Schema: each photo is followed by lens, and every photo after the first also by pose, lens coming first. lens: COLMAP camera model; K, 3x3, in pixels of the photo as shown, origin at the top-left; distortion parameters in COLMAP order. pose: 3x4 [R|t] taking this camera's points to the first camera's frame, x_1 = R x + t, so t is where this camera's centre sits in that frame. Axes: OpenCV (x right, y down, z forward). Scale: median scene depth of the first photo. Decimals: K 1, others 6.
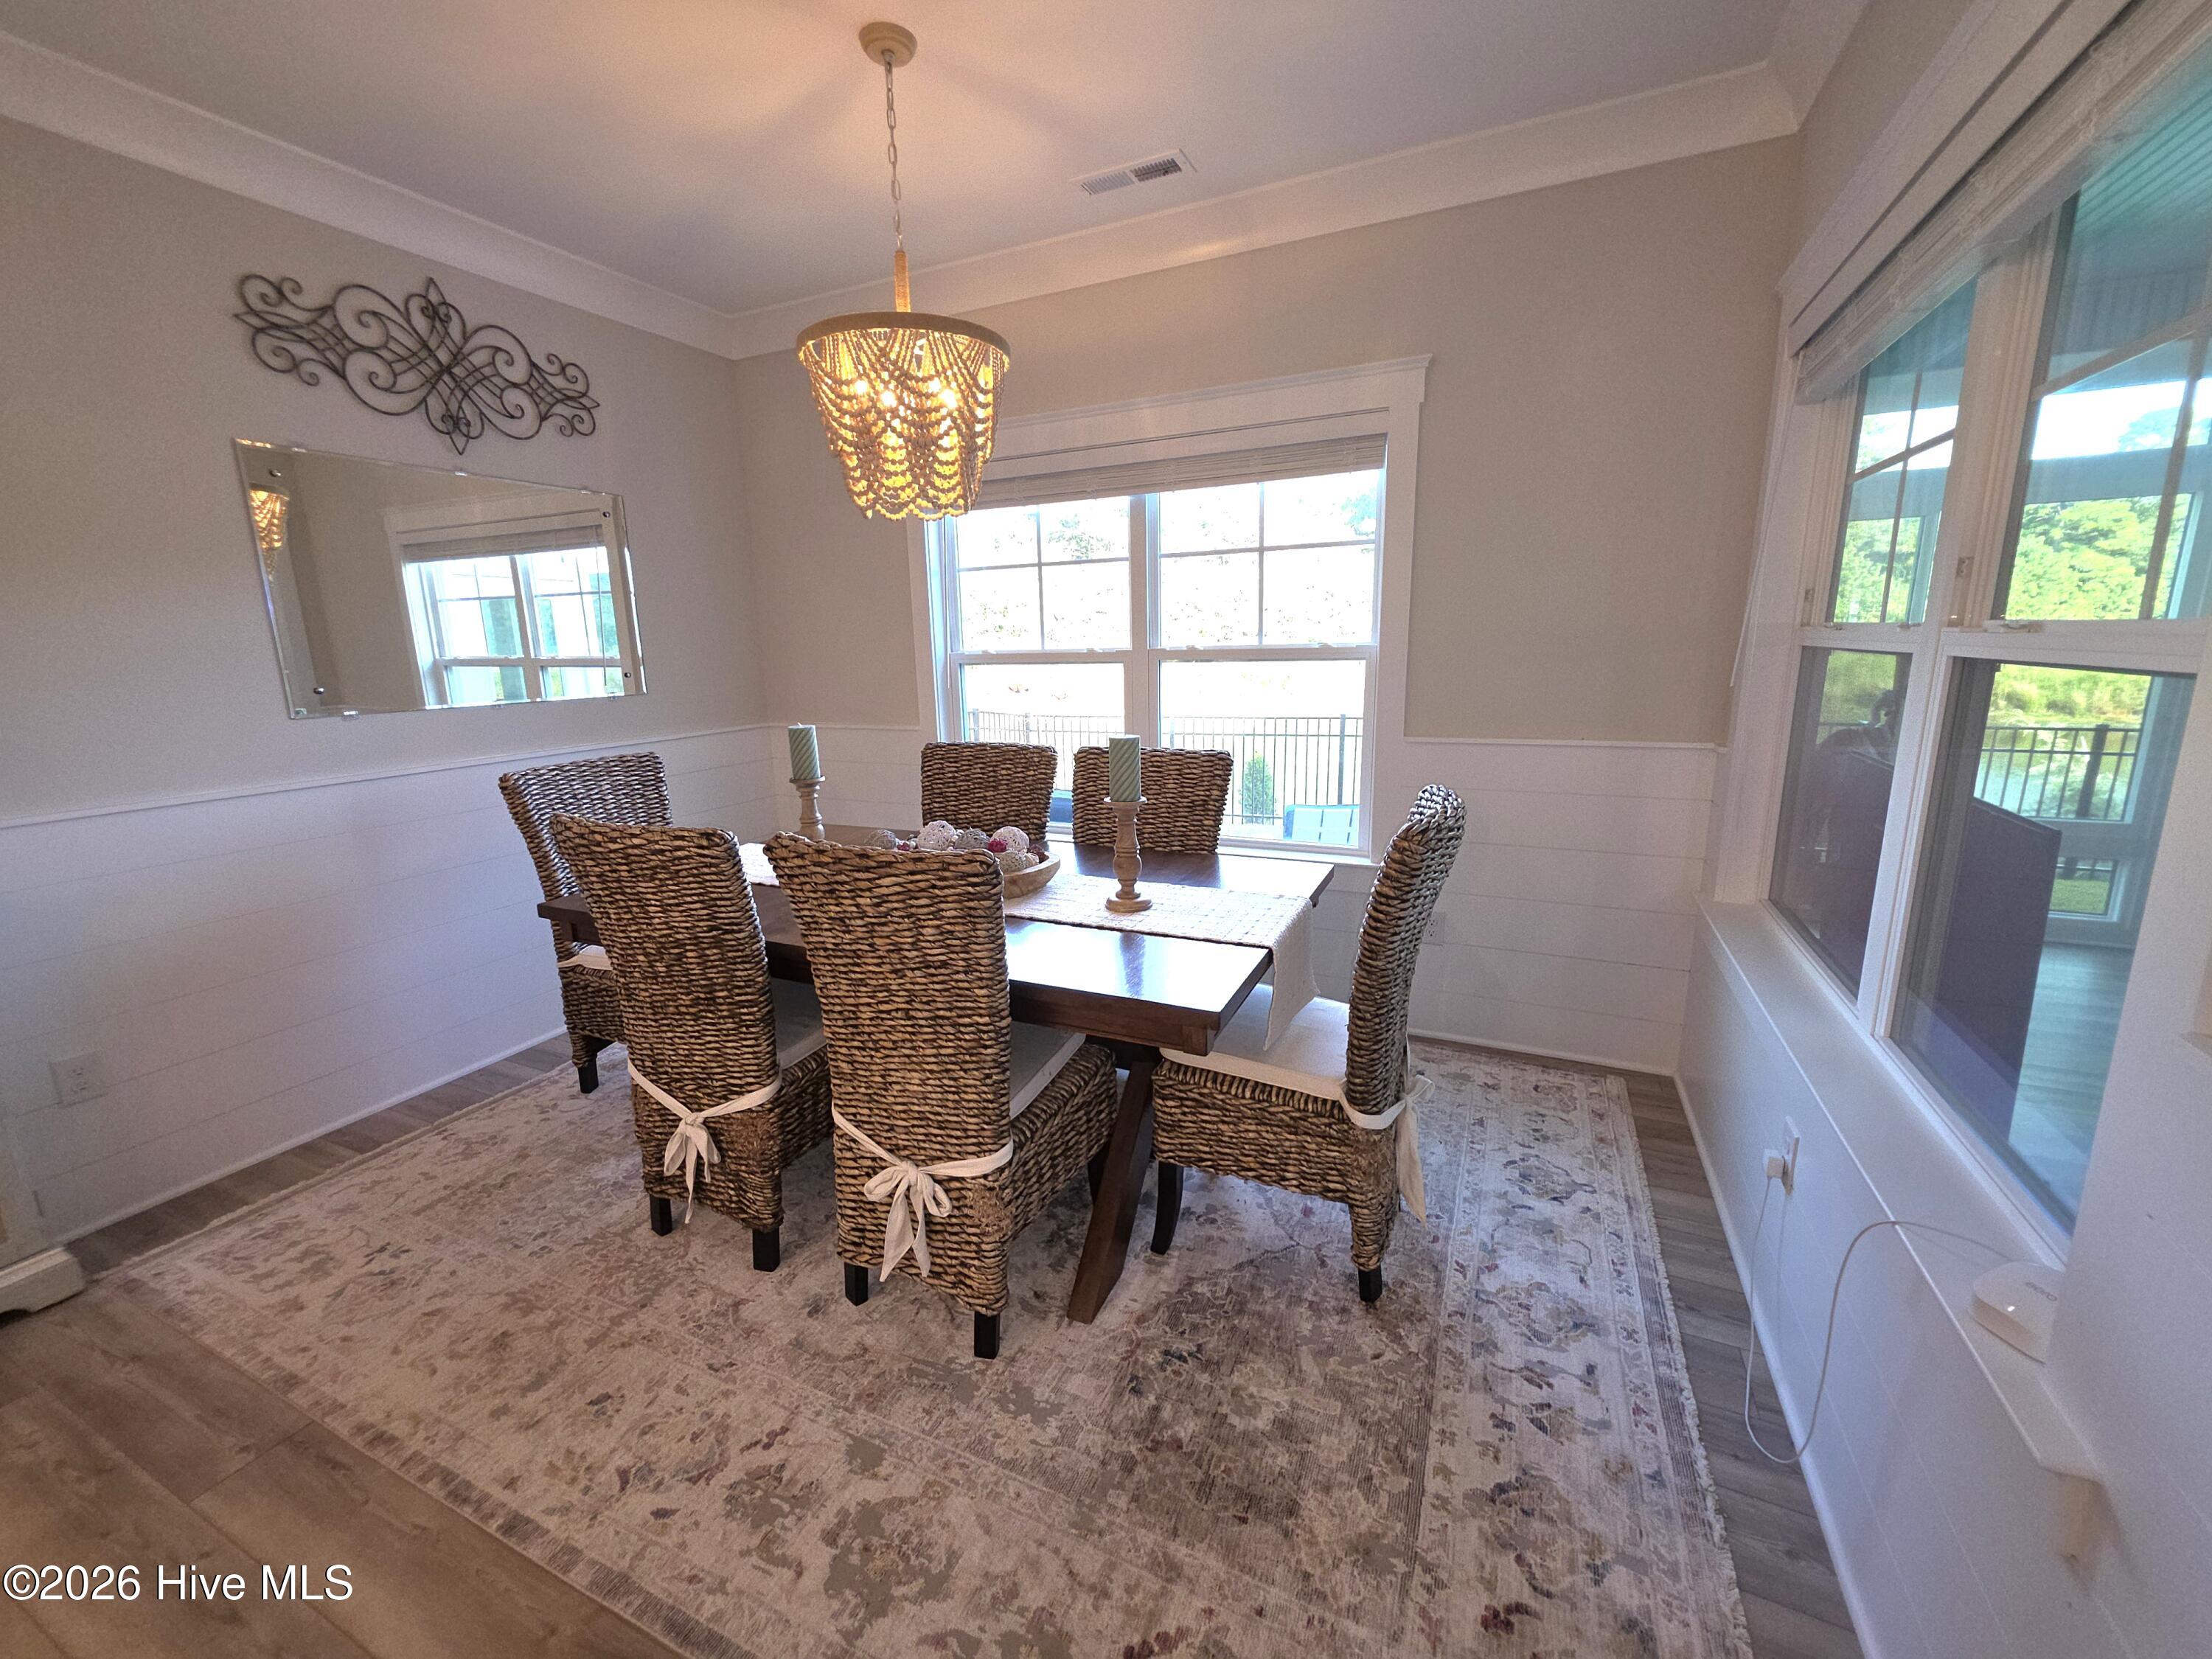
lens RADIAL K [[884.9, 0, 1093.9], [0, 884.9, 828.5], [0, 0, 1]] dist [0.002830, 0.000260]
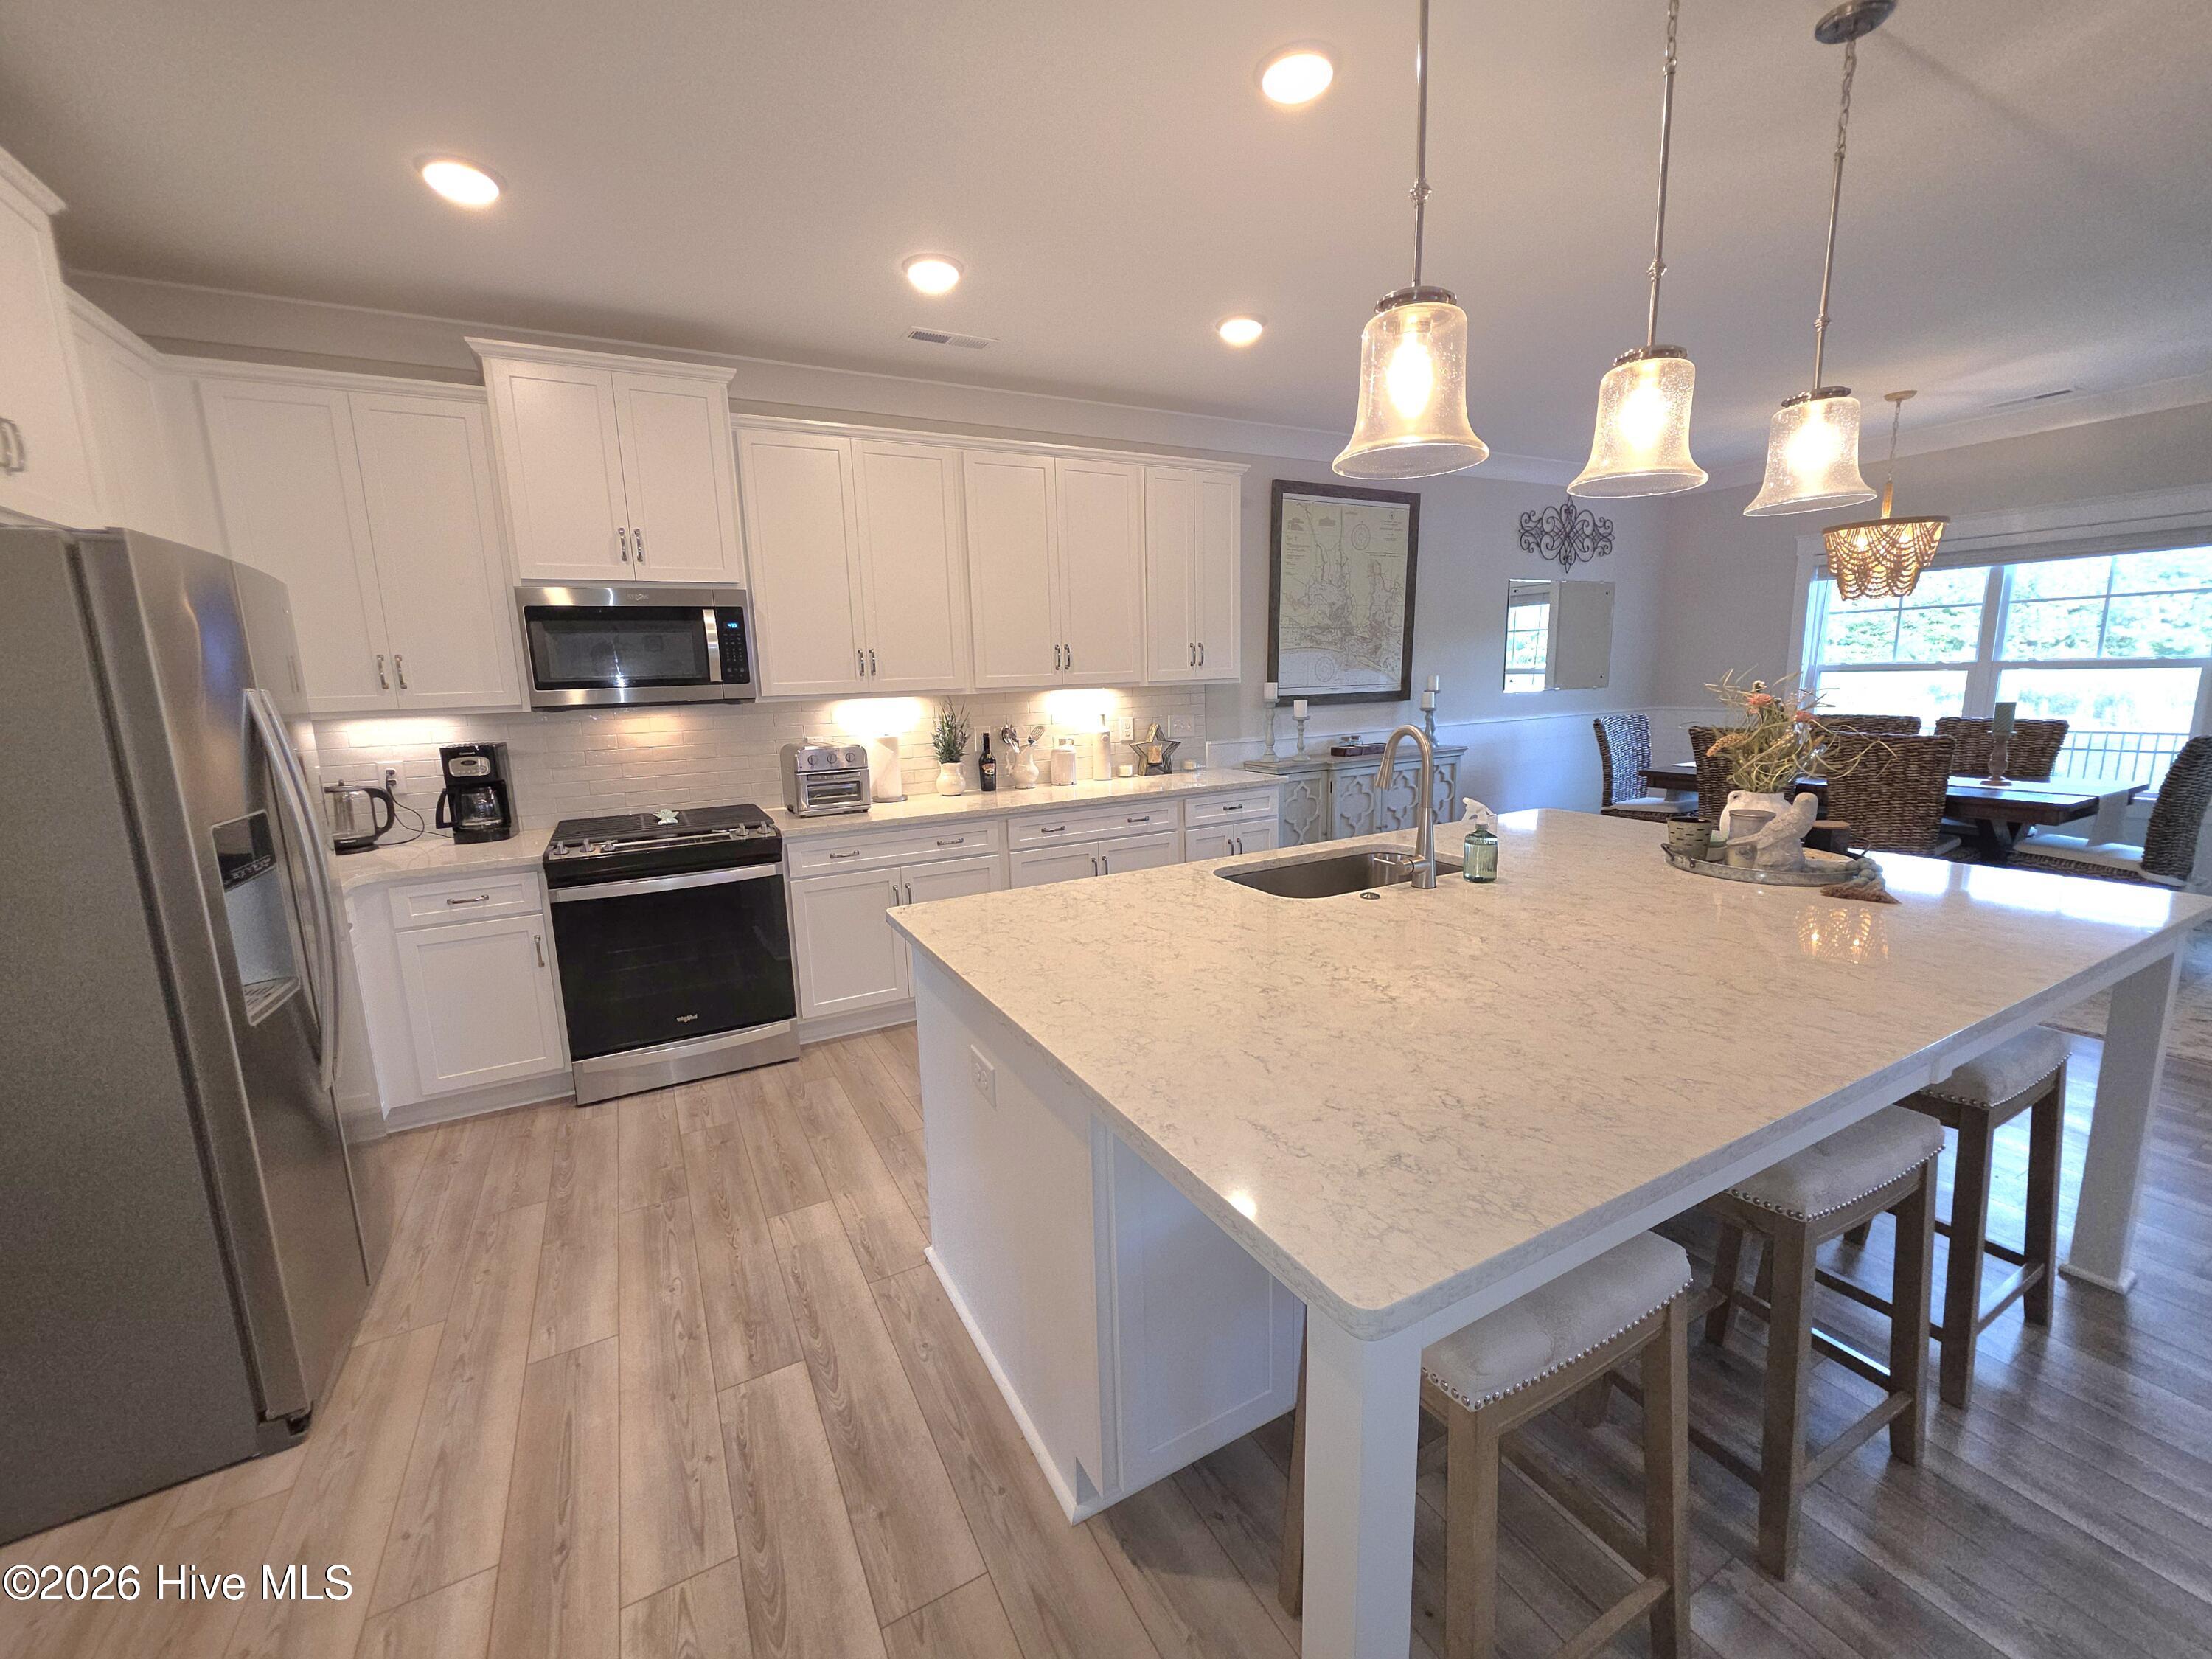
lens RADIAL K [[884.9, 0, 1097.3], [0, 884.9, 825.5], [0, 0, 1]] dist [0.002830, 0.000260]
pose [[0.807727, 0.103965, -0.580317, -0.304533], [-0.117239, 0.992995, 0.014715, 0.273390], [0.577782, 0.056150, 0.814258, -1.301036]]
